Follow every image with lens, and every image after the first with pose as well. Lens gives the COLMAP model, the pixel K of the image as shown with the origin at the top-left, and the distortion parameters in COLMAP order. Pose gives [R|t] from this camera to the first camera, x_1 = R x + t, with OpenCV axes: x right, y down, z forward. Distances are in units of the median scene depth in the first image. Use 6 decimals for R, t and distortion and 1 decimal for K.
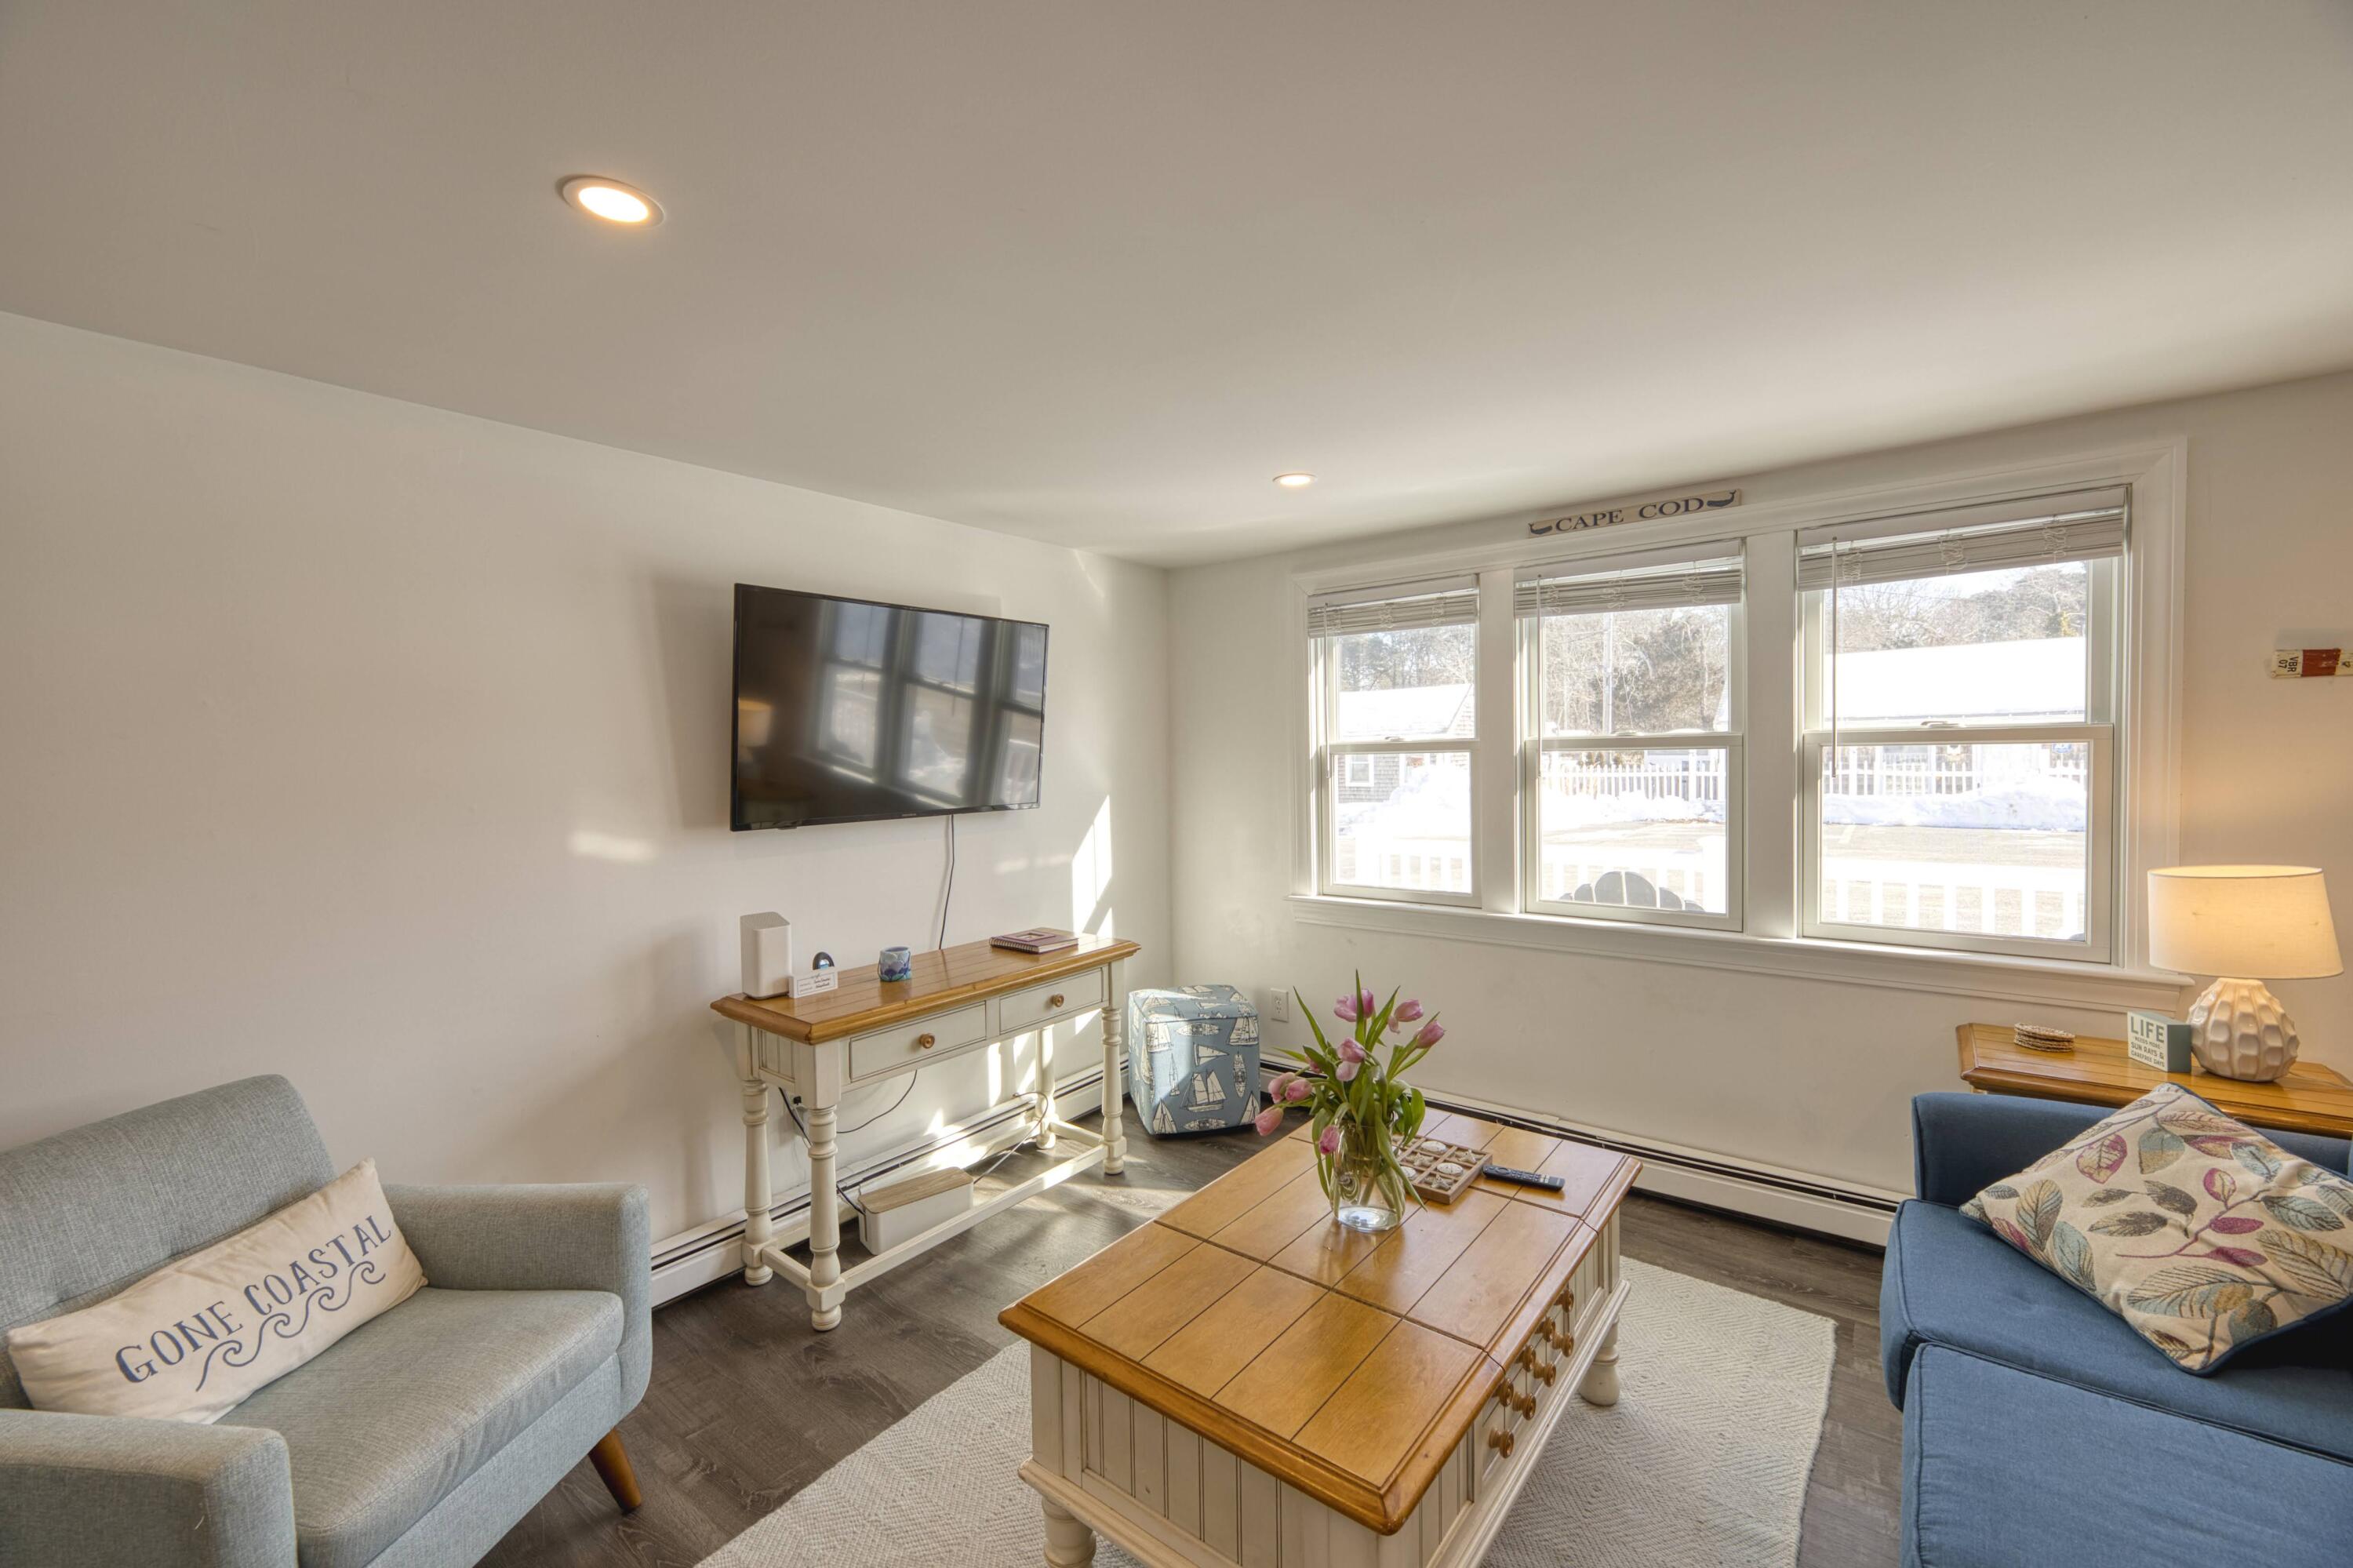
lens RADIAL K [[944.2, 0, 1181.9], [0, 944.2, 785.1], [0, 0, 1]] dist [0.001399, -0.000567]
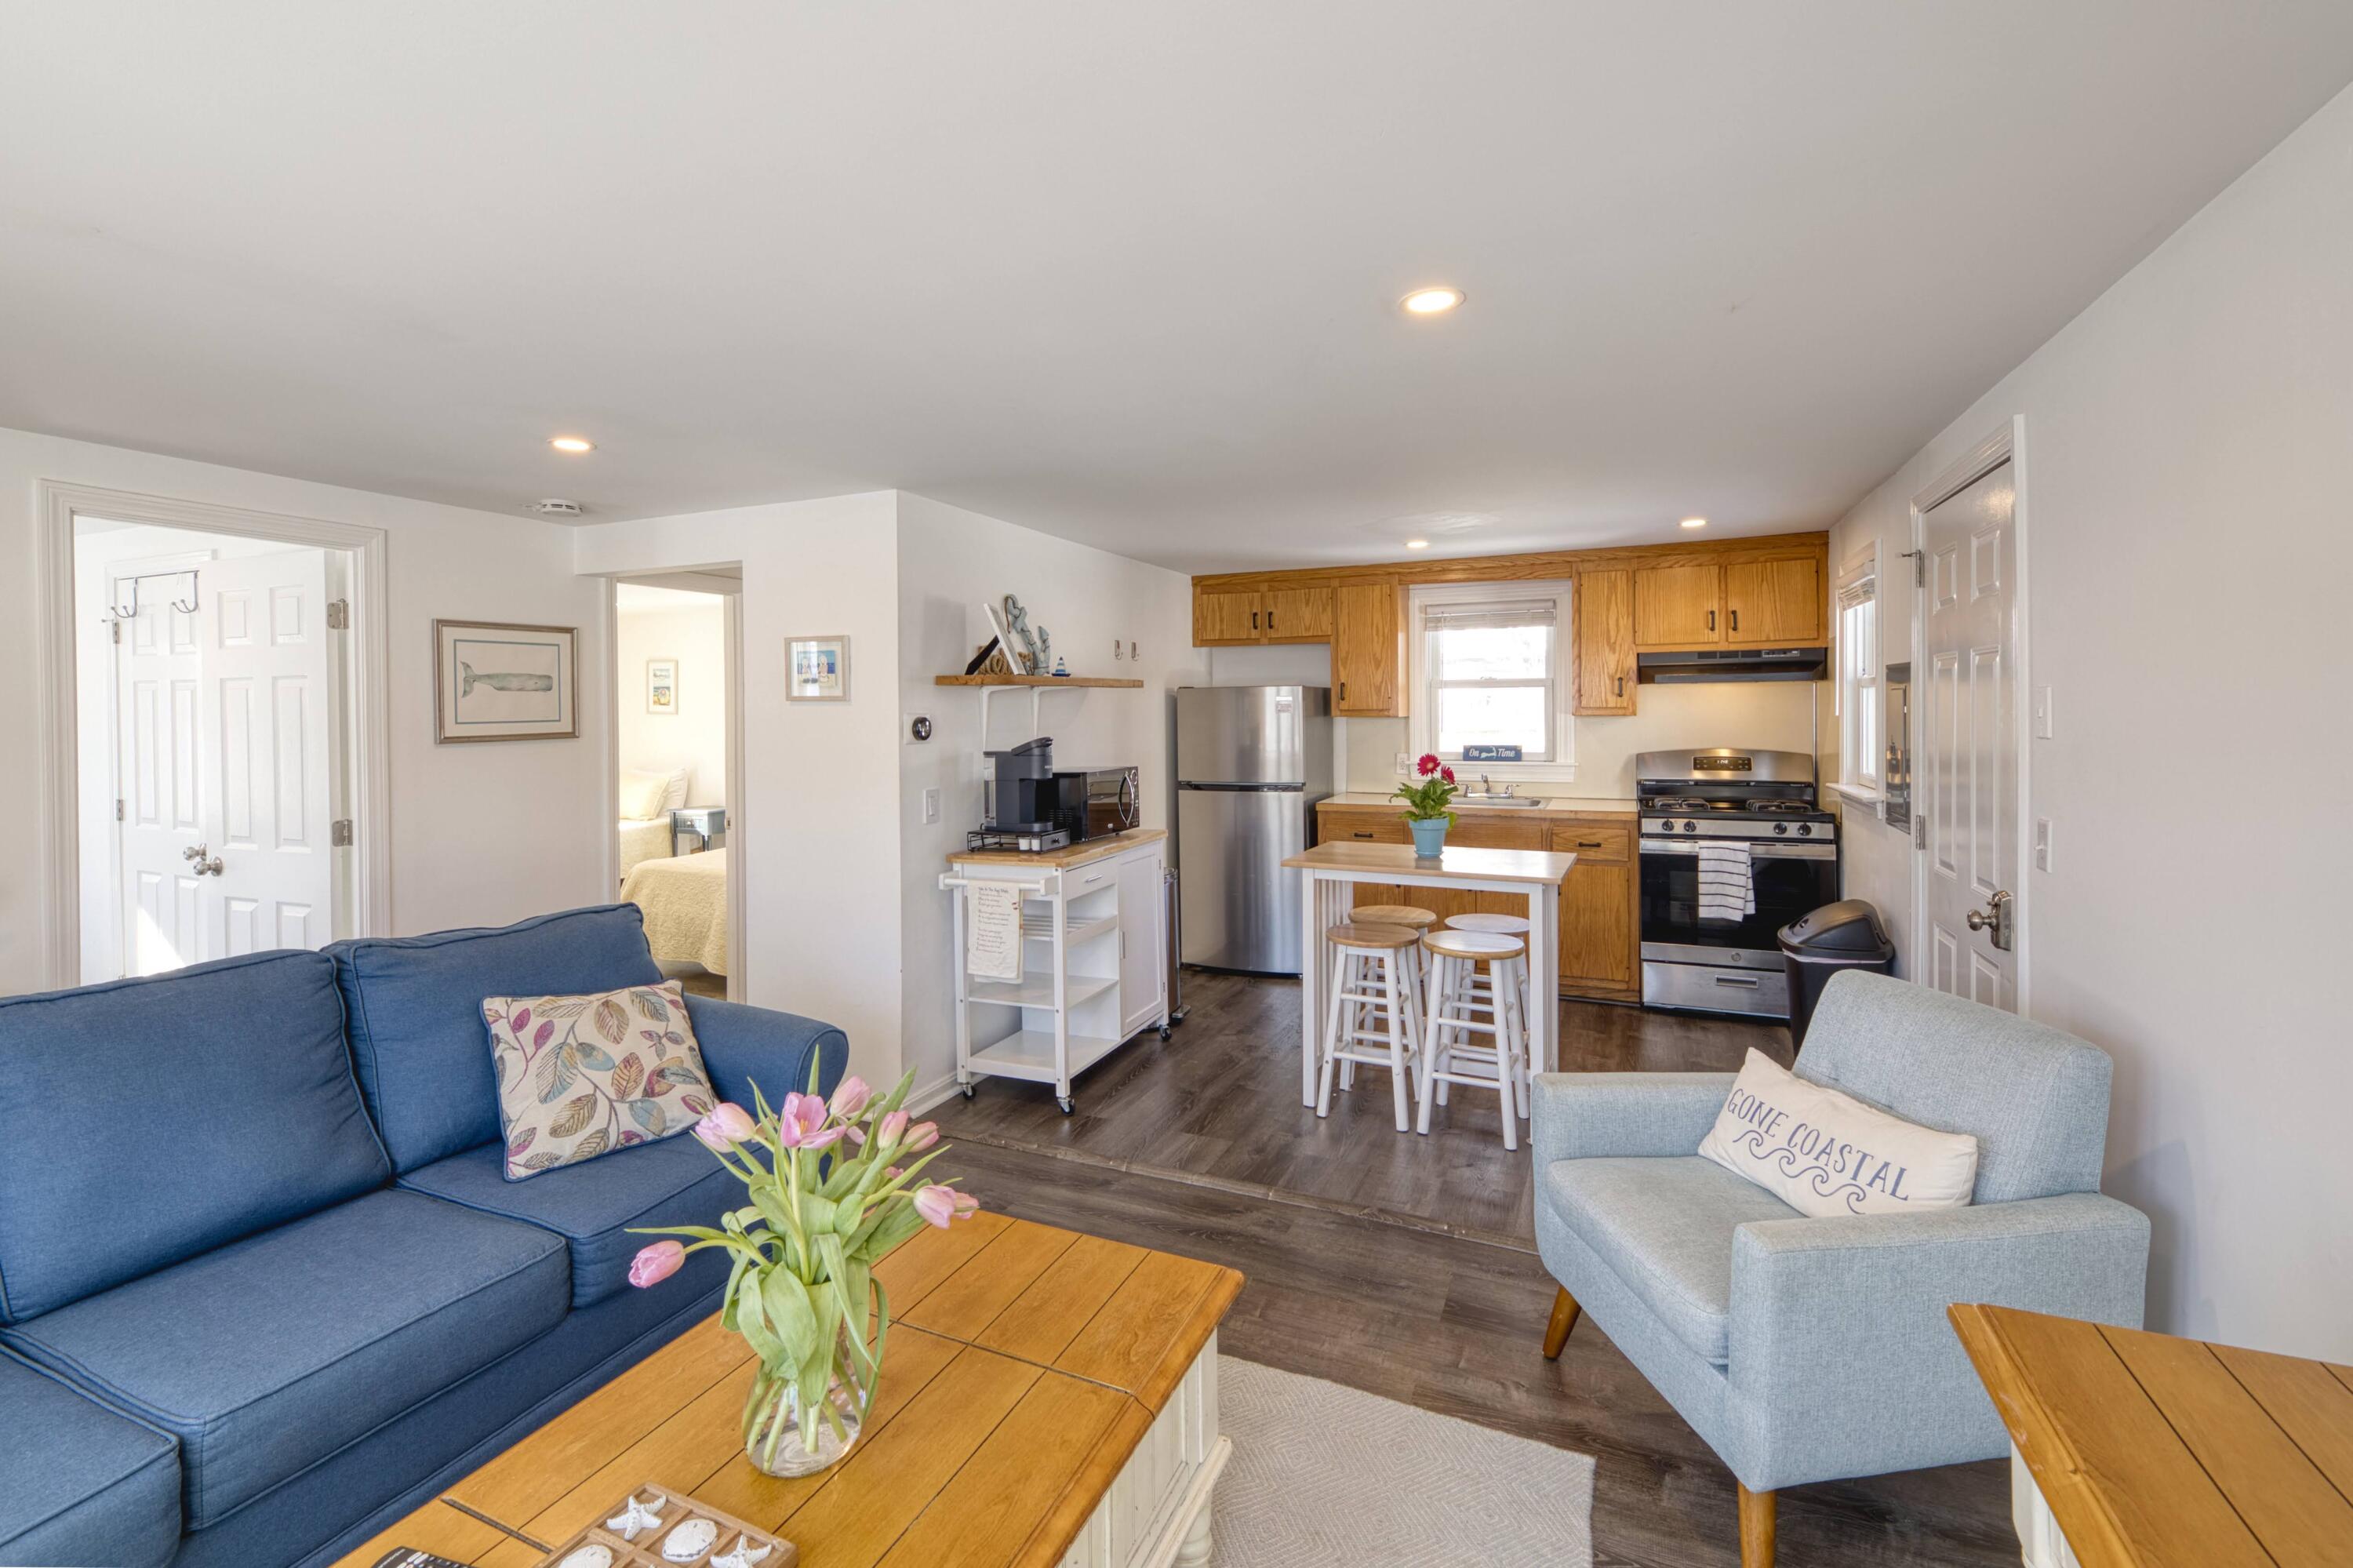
lens RADIAL K [[1028.4, 0, 1146.1], [0, 1028.4, 721.1], [0, 0, 1]] dist [0.001112, -0.000756]
pose [[-0.971785, 0.030498, -0.233887, 0.084294], [0.019710, 0.998637, 0.048326, -0.044412], [0.235042, 0.042353, -0.971062, 1.208424]]
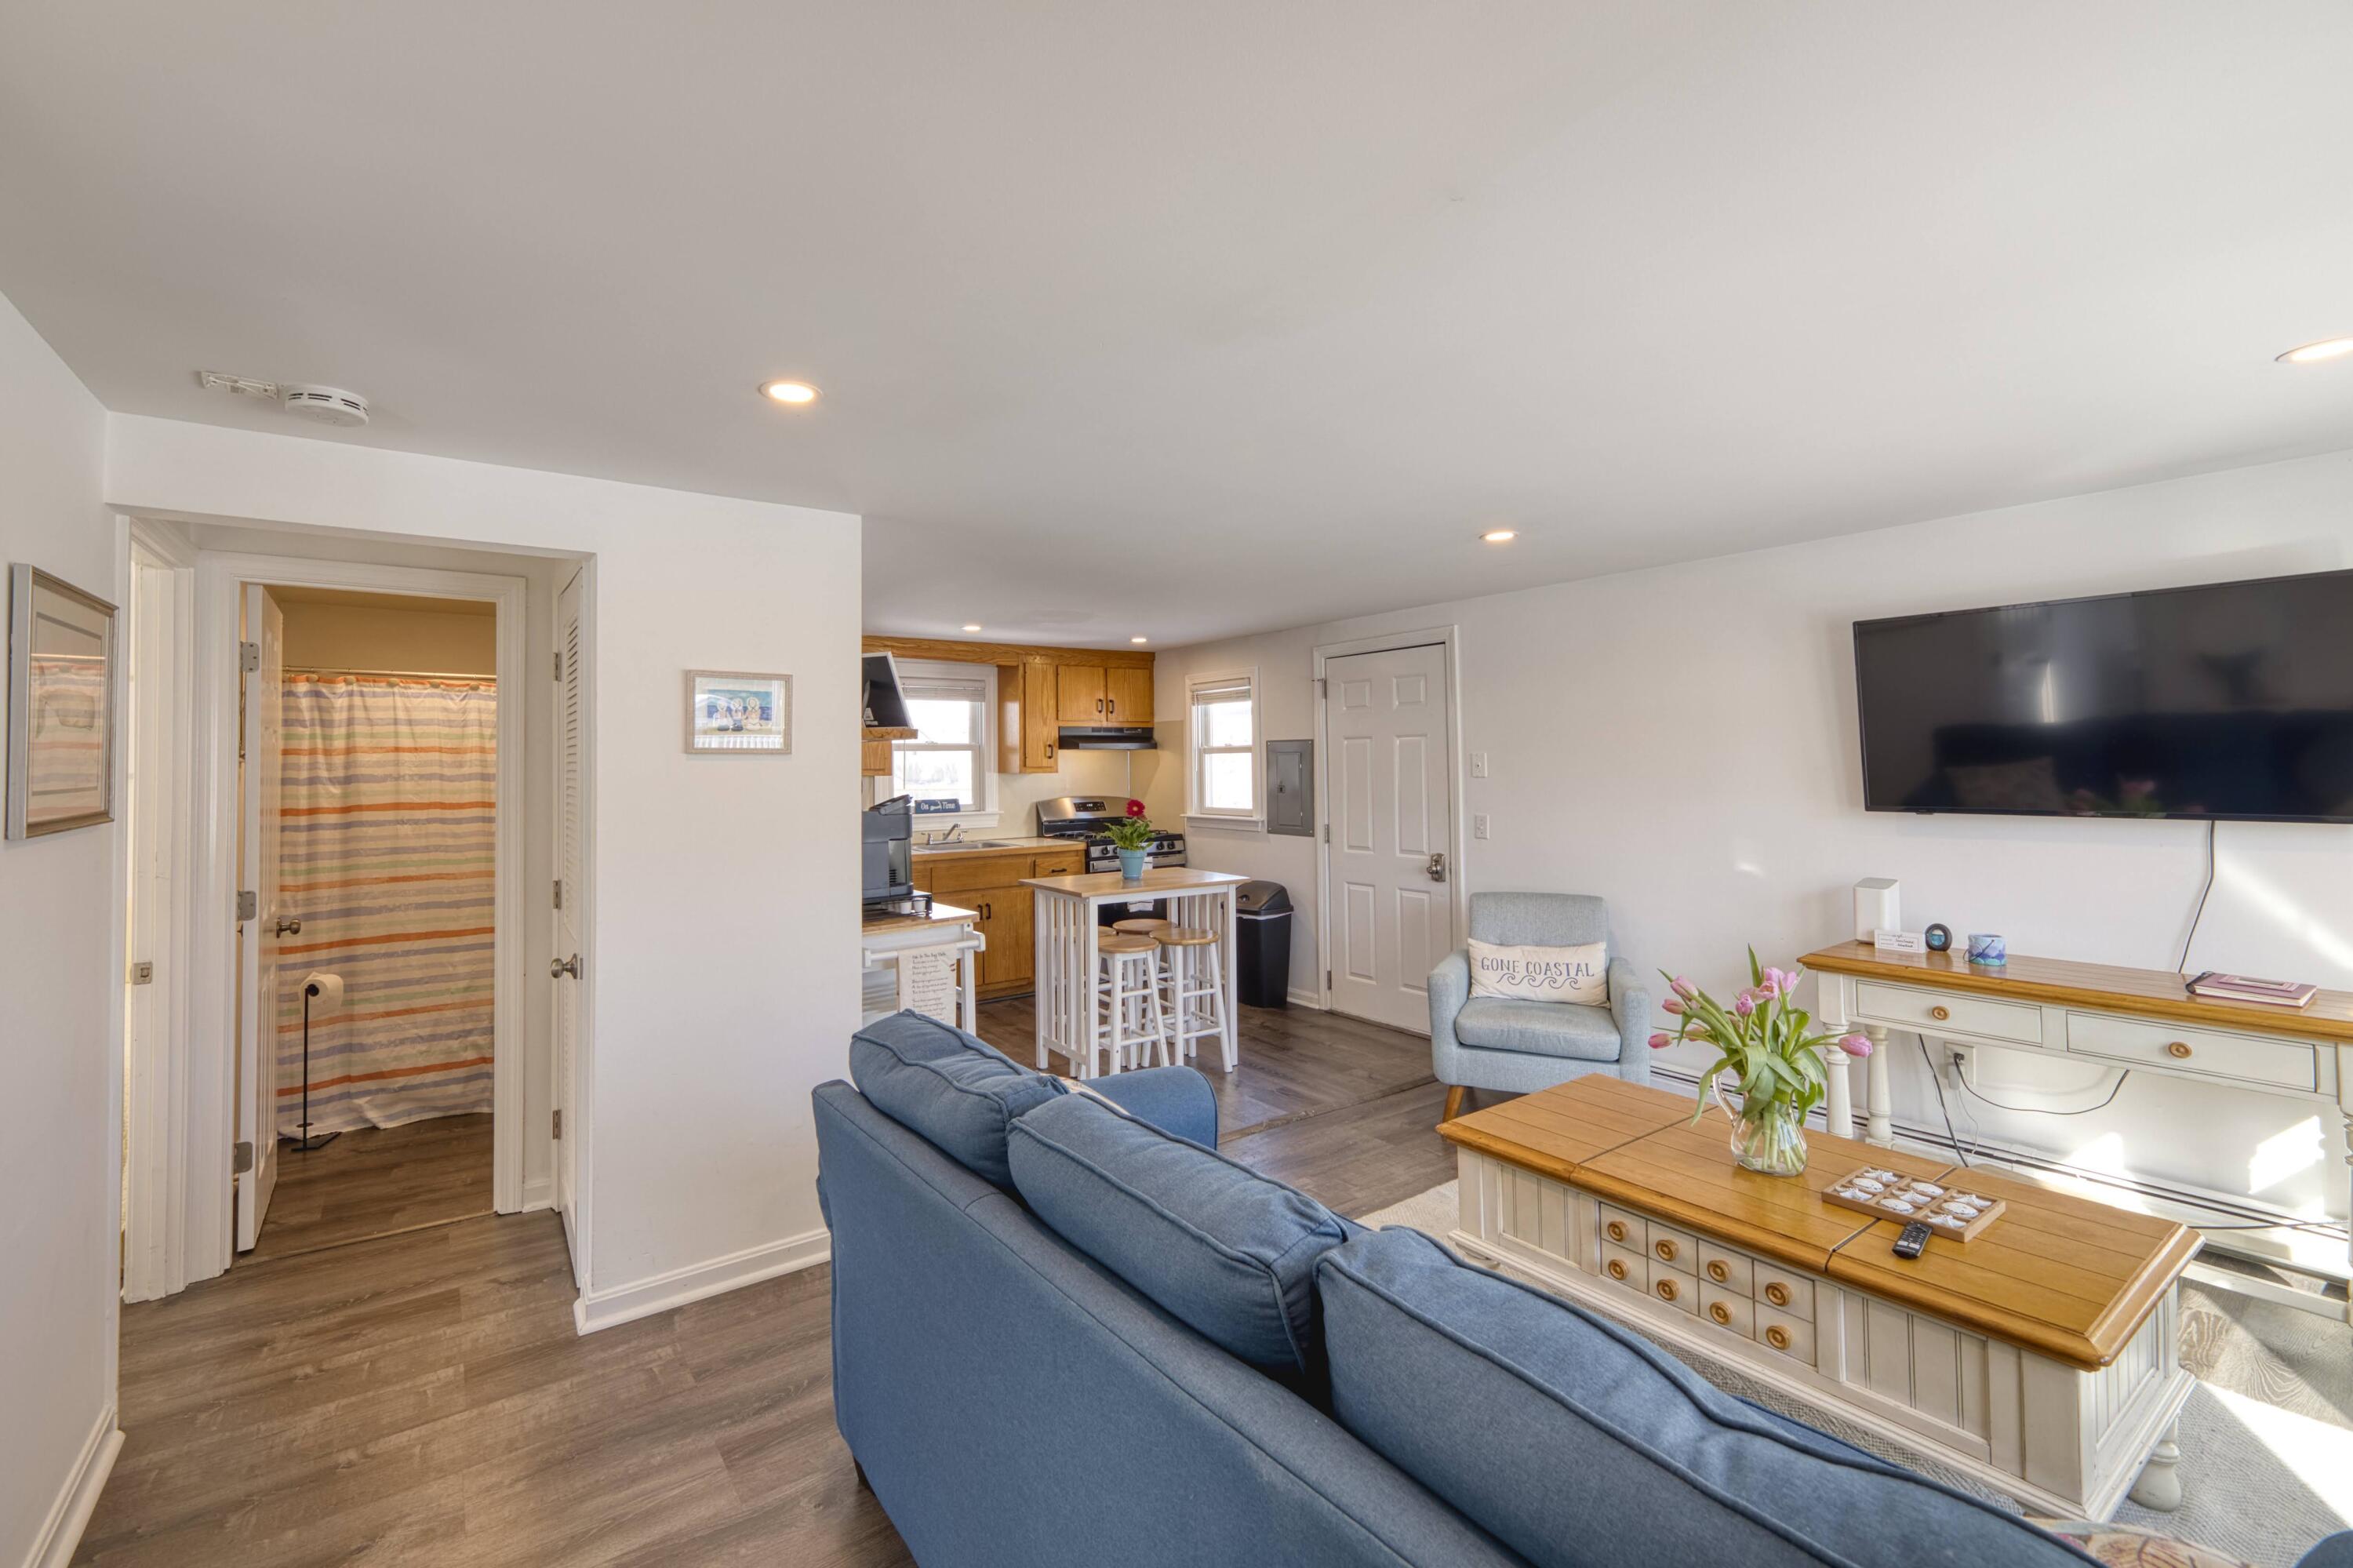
lens RADIAL K [[998.4, 0, 1115.4], [0, 998.4, 746.4], [0, 0, 1]] dist [-0.000282, -0.000024]
pose [[-0.294523, 0.006004, -0.955626, 1.120298], [-0.014436, 0.999838, 0.010731, -0.038750], [0.955535, 0.016956, -0.294389, 0.415207]]
